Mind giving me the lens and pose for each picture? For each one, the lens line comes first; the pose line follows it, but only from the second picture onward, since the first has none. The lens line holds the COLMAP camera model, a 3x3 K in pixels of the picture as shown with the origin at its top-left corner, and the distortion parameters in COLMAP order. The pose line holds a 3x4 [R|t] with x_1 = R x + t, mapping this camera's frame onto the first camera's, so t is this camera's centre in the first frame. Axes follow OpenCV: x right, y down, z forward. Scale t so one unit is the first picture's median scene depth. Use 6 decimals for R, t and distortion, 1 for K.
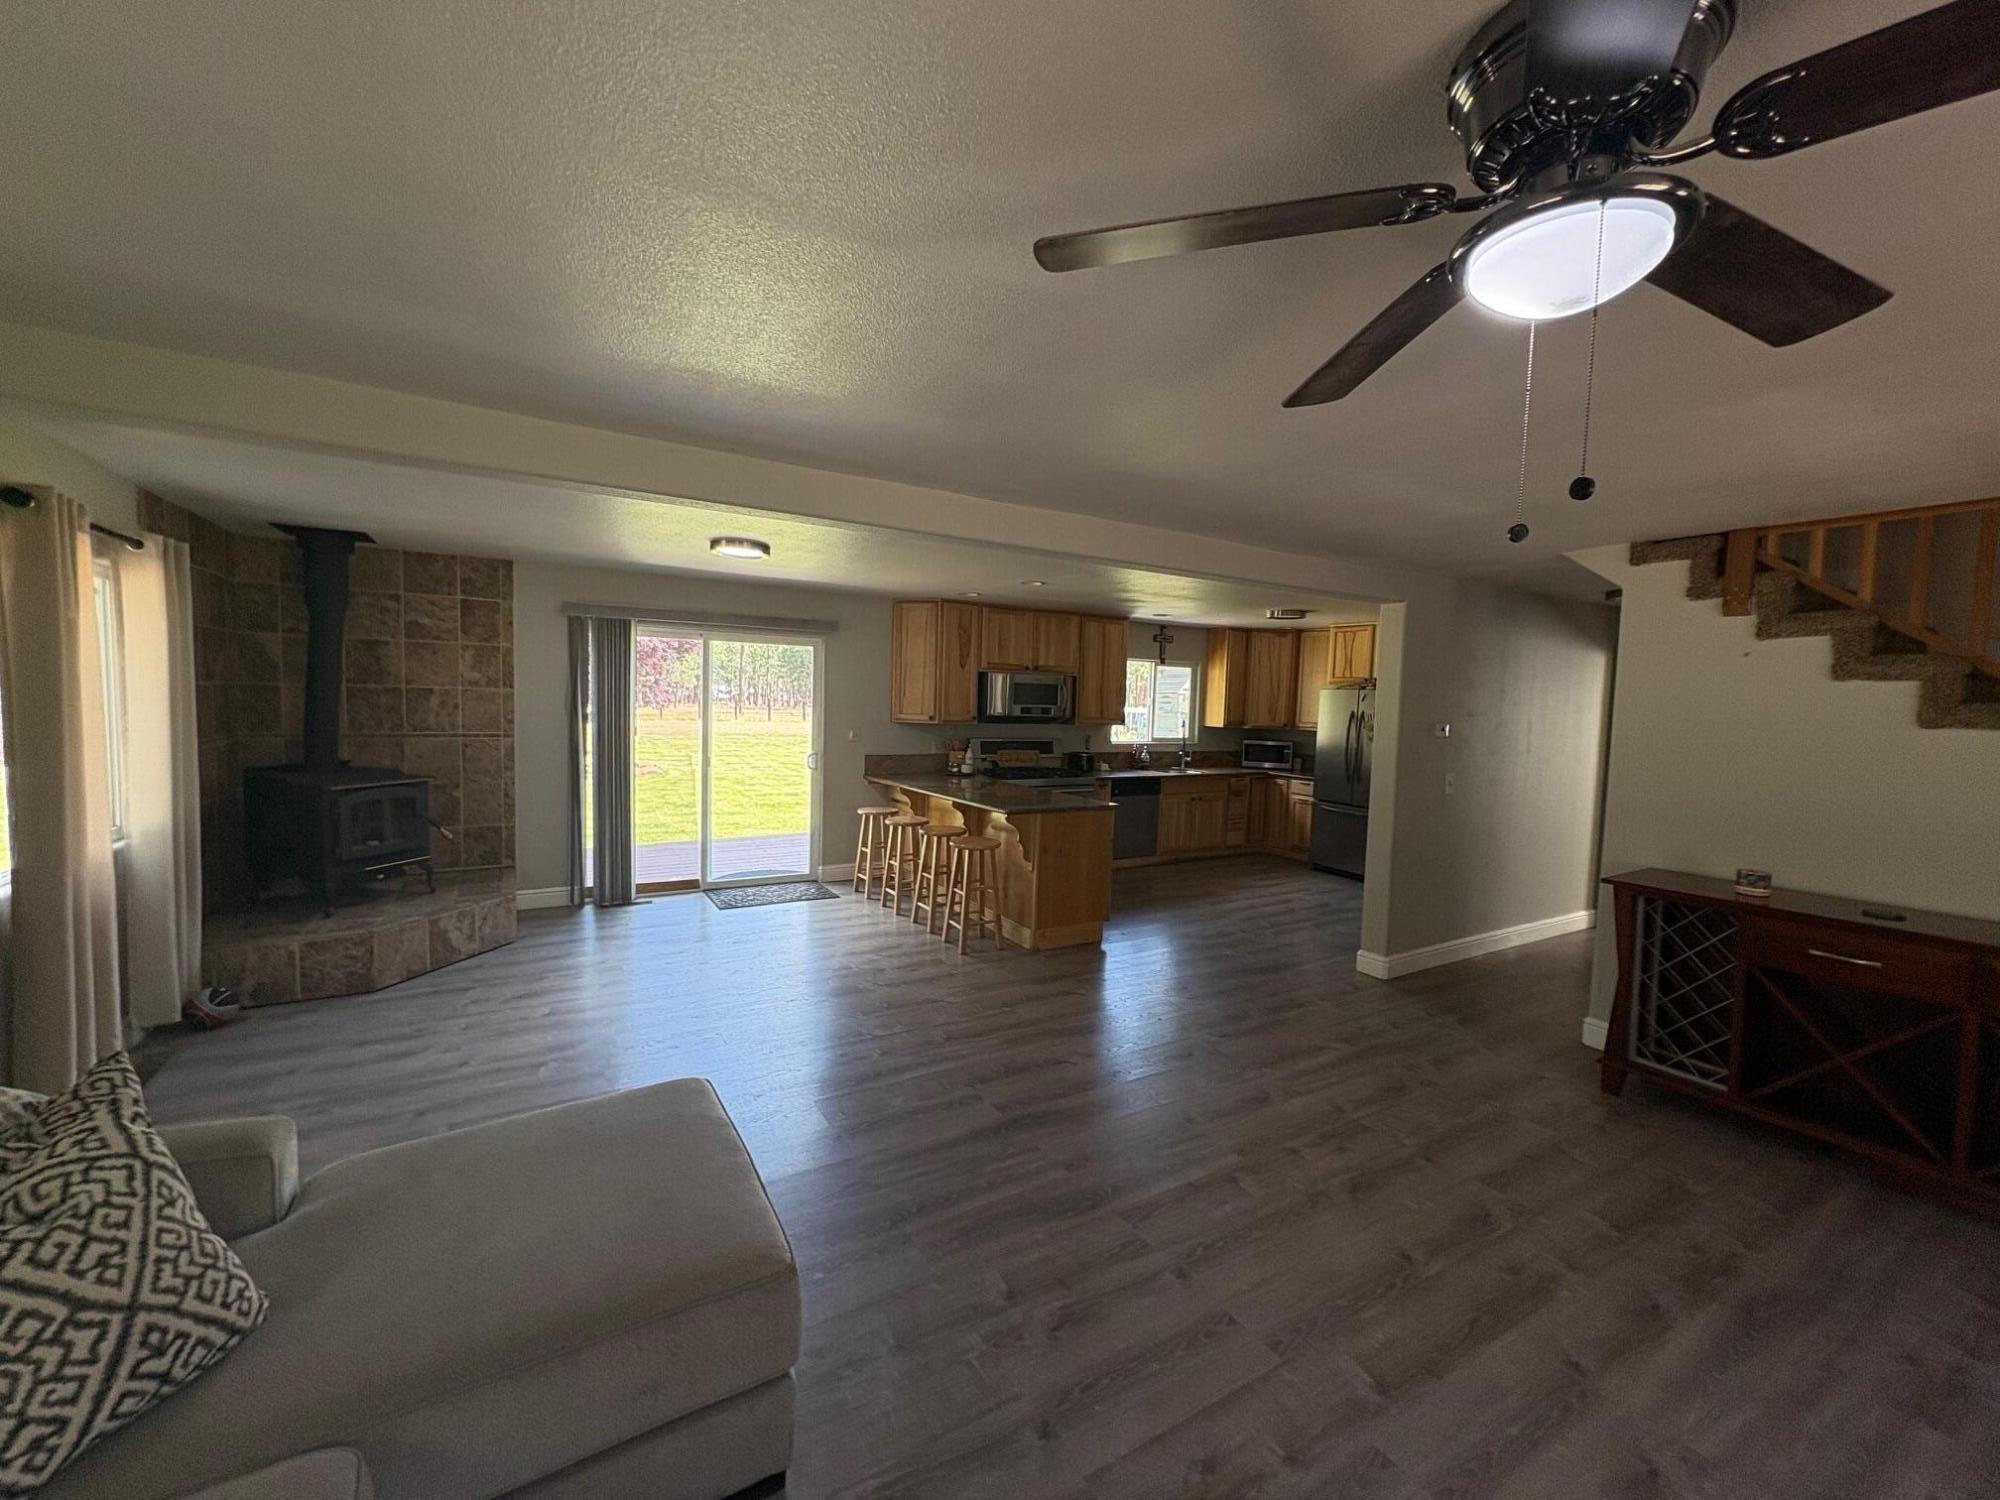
lens RADIAL K [[797.0, 0, 998.6], [0, 797.0, 745.8], [0, 0, 1]] dist [-0.000629, 0.000305]
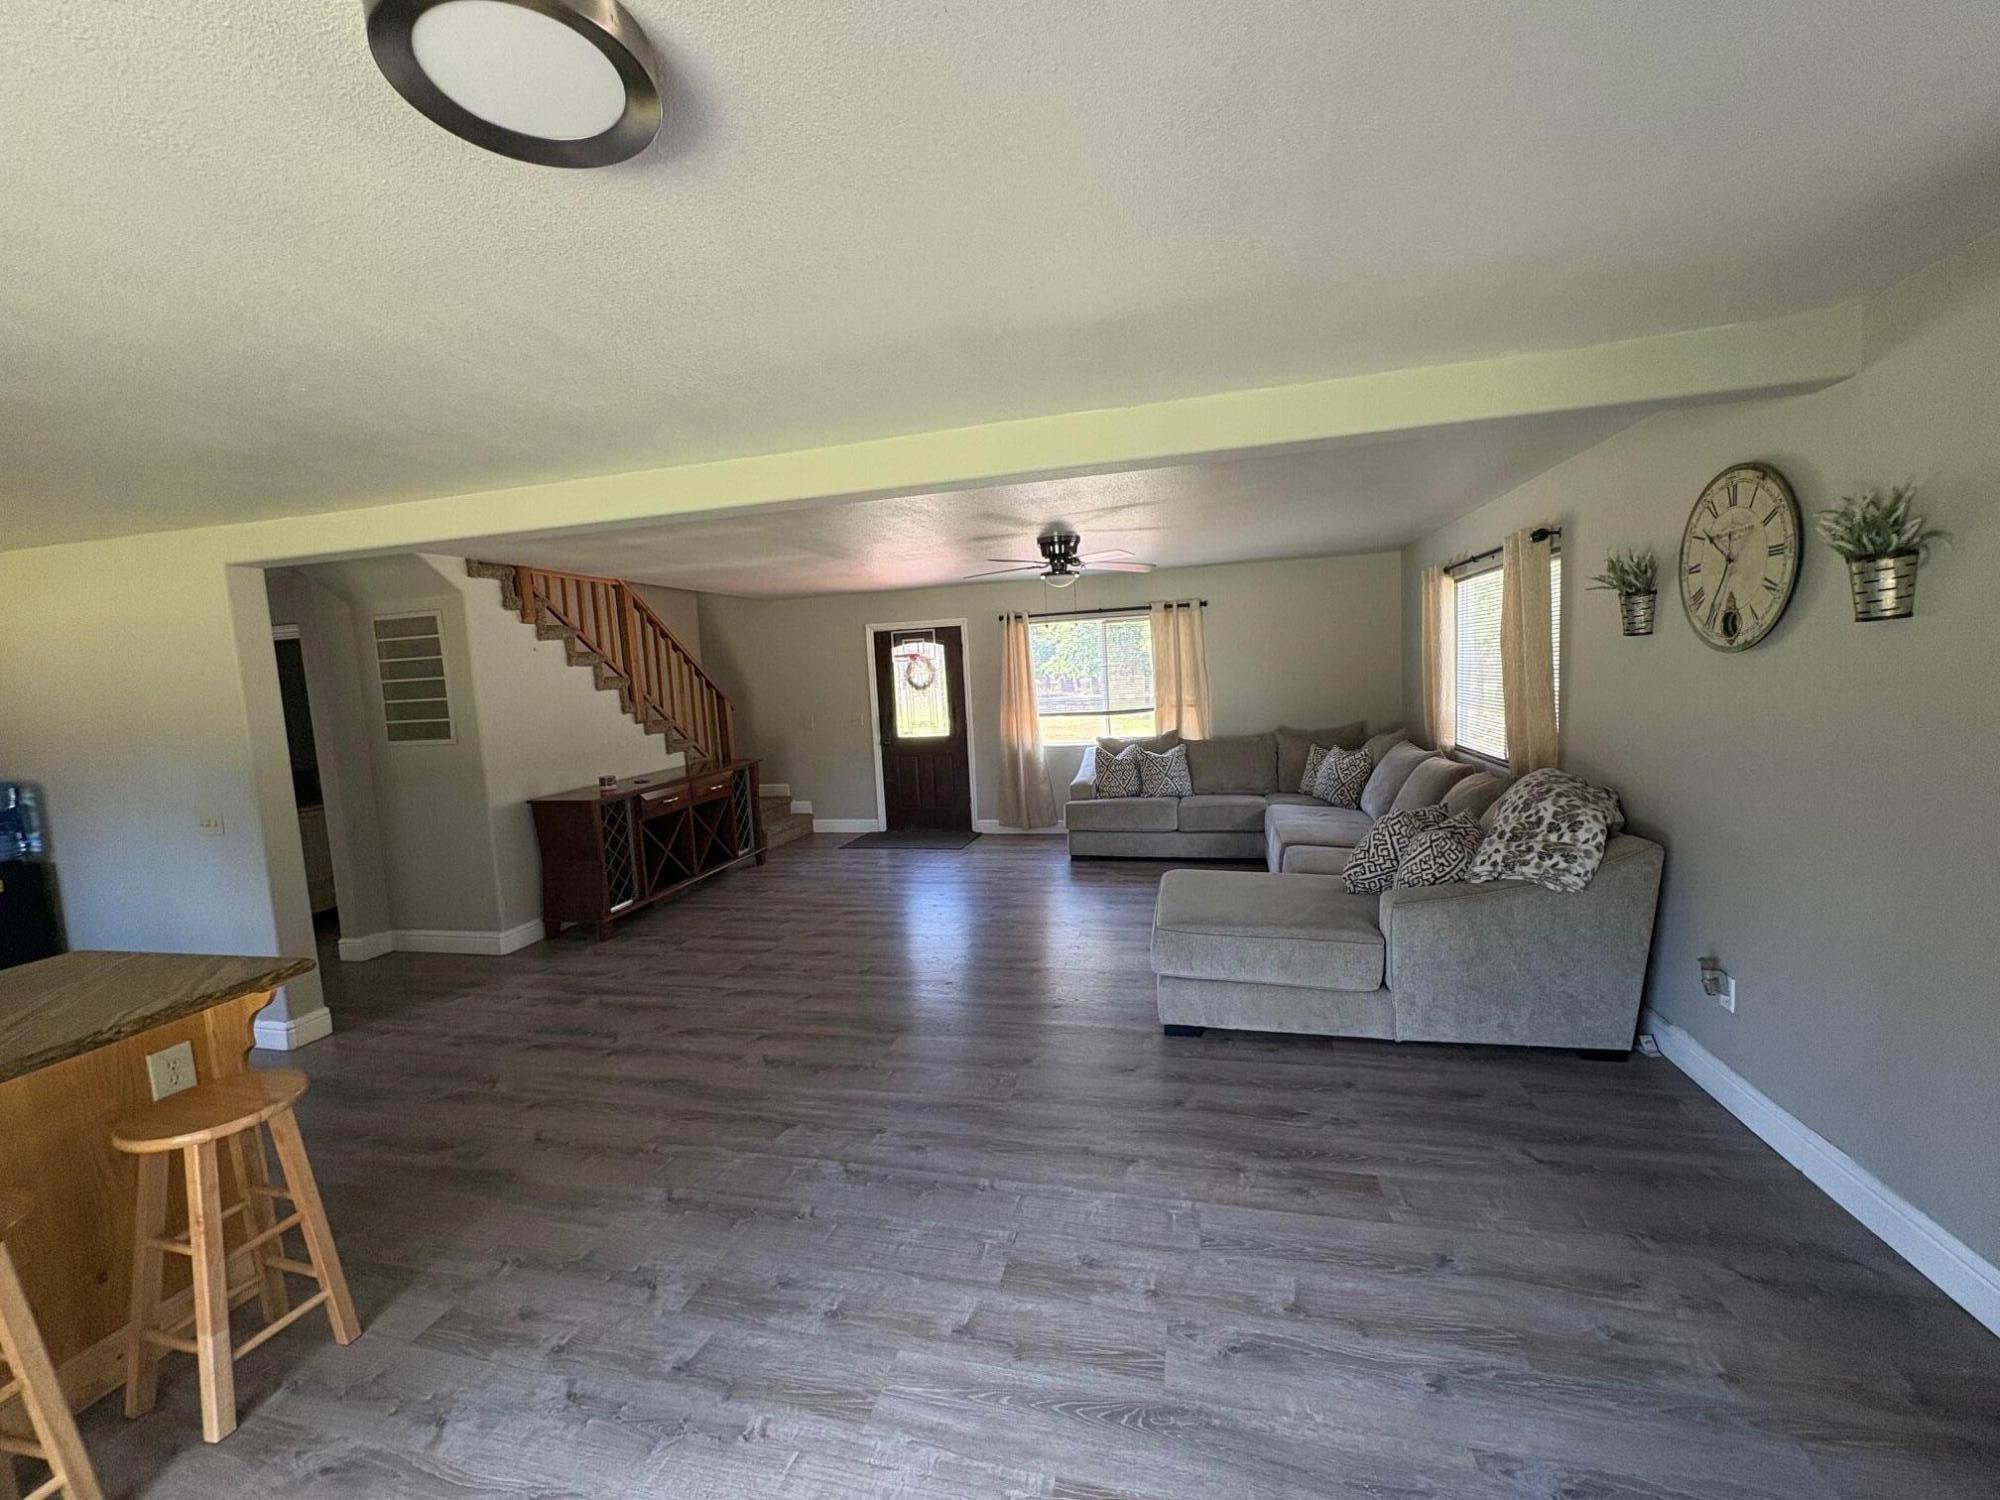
lens RADIAL K [[797.0, 0, 998.6], [0, 797.0, 745.8], [0, 0, 1]] dist [-0.000629, 0.000305]
pose [[-0.707673, -0.058836, 0.704086, -0.405826], [0.073053, 0.985093, 0.155743, -0.053762], [-0.702753, 0.161650, -0.692825, 0.749112]]
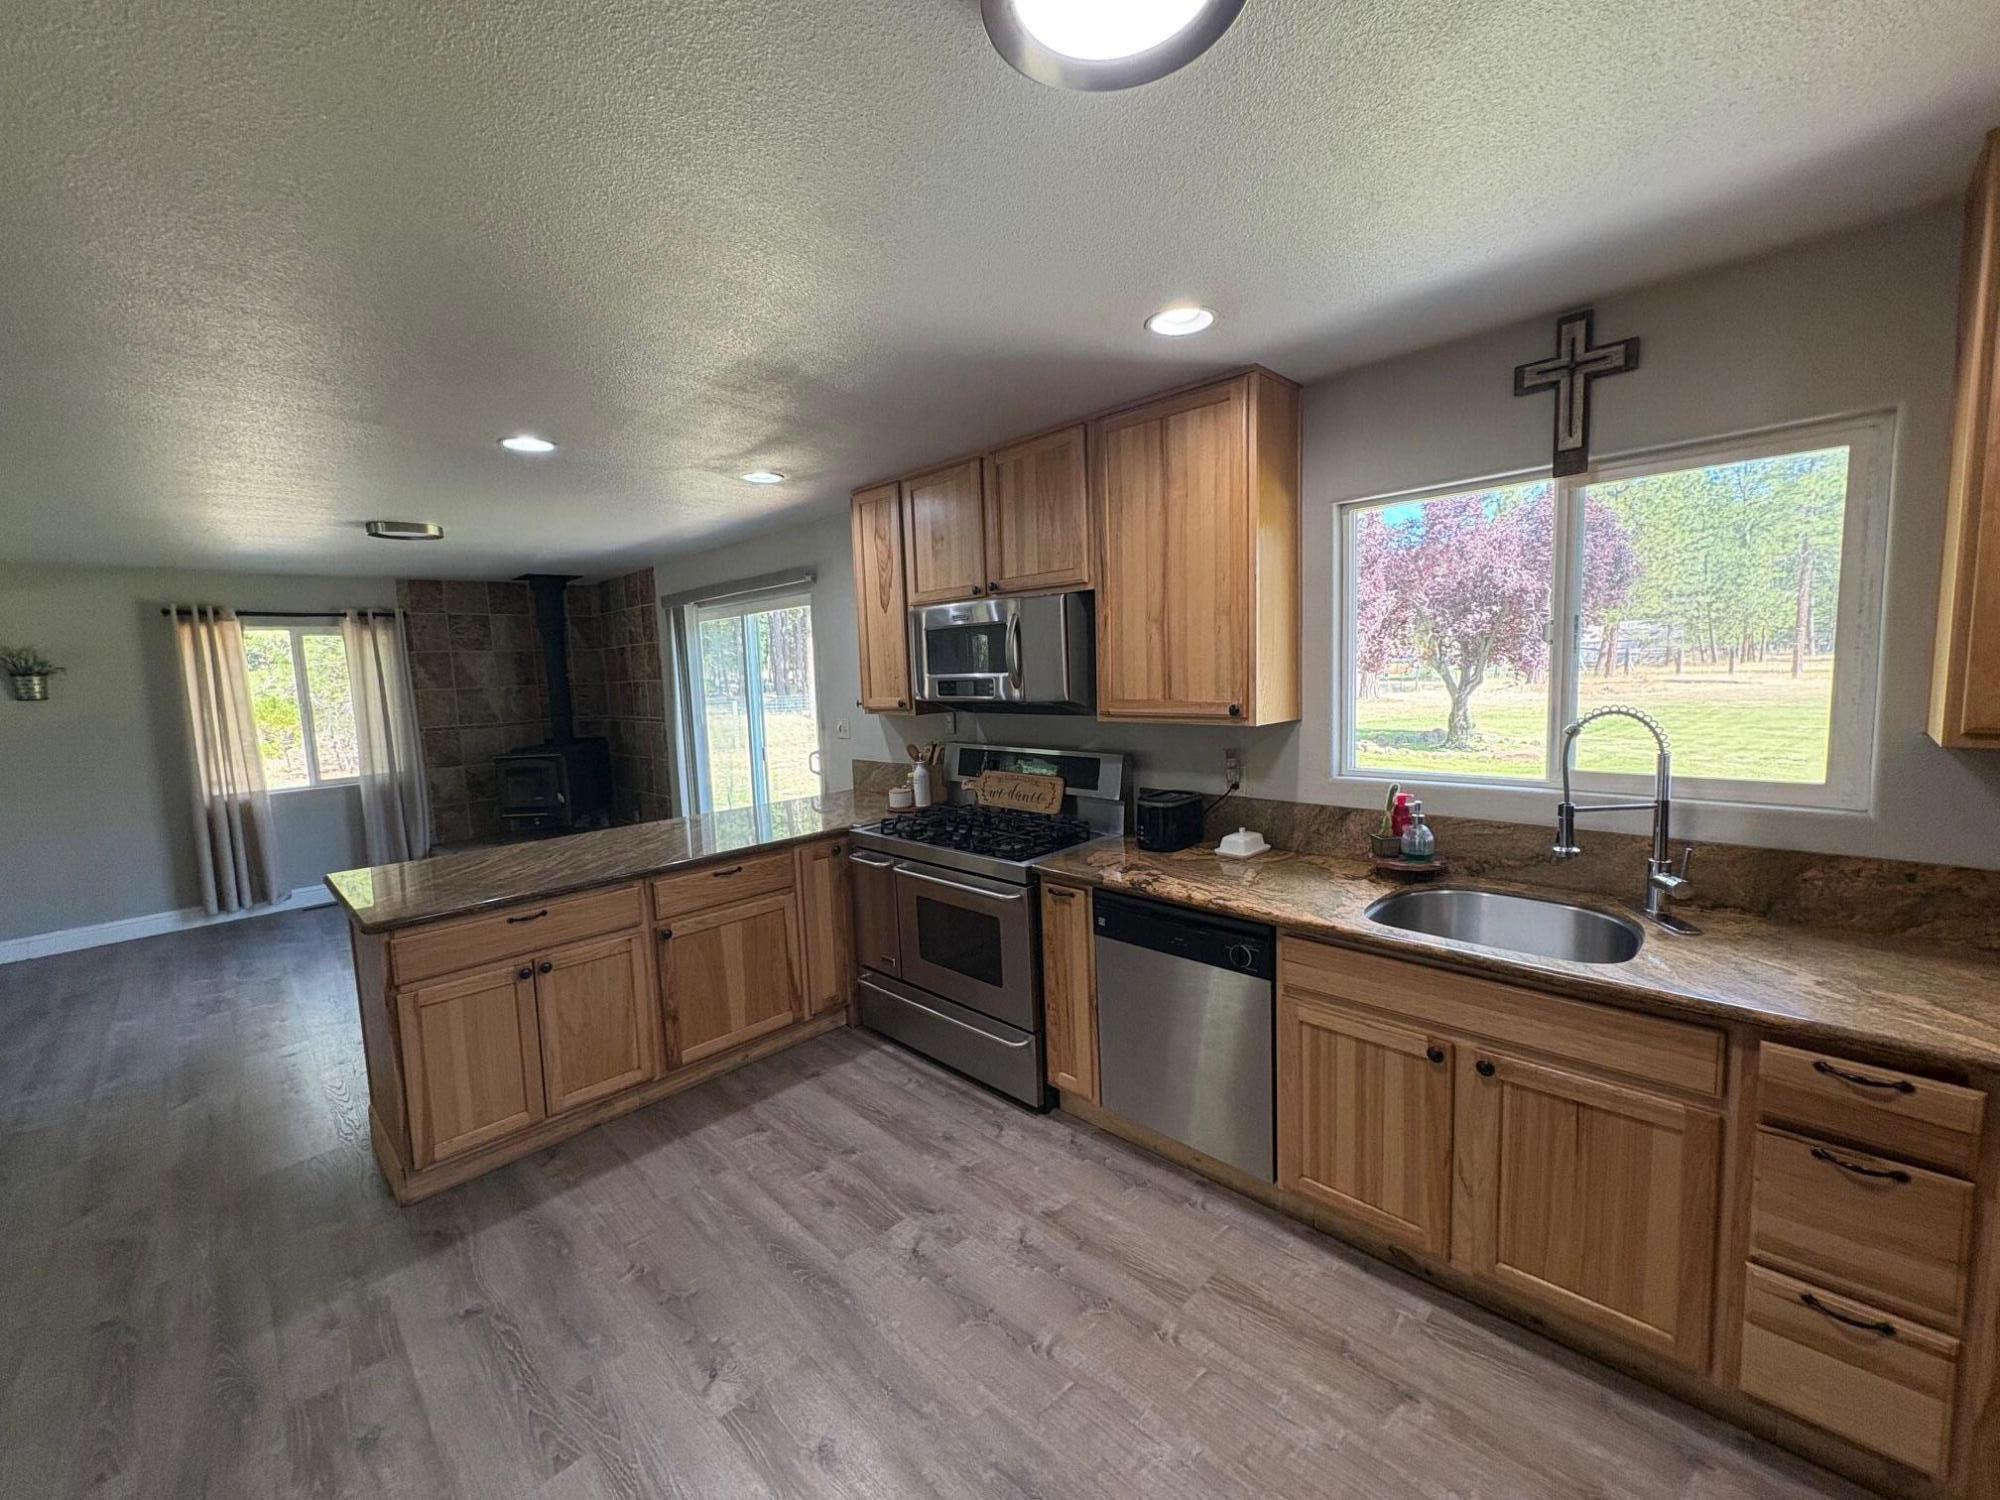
lens RADIAL K [[797.0, 0, 998.6], [0, 797.0, 745.8], [0, 0, 1]] dist [-0.000629, 0.000305]
pose [[0.248568, 0.059164, -0.966806, 0.514575], [-0.011294, 0.998242, 0.058184, -0.040580], [0.968549, -0.003544, 0.248799, 0.981454]]
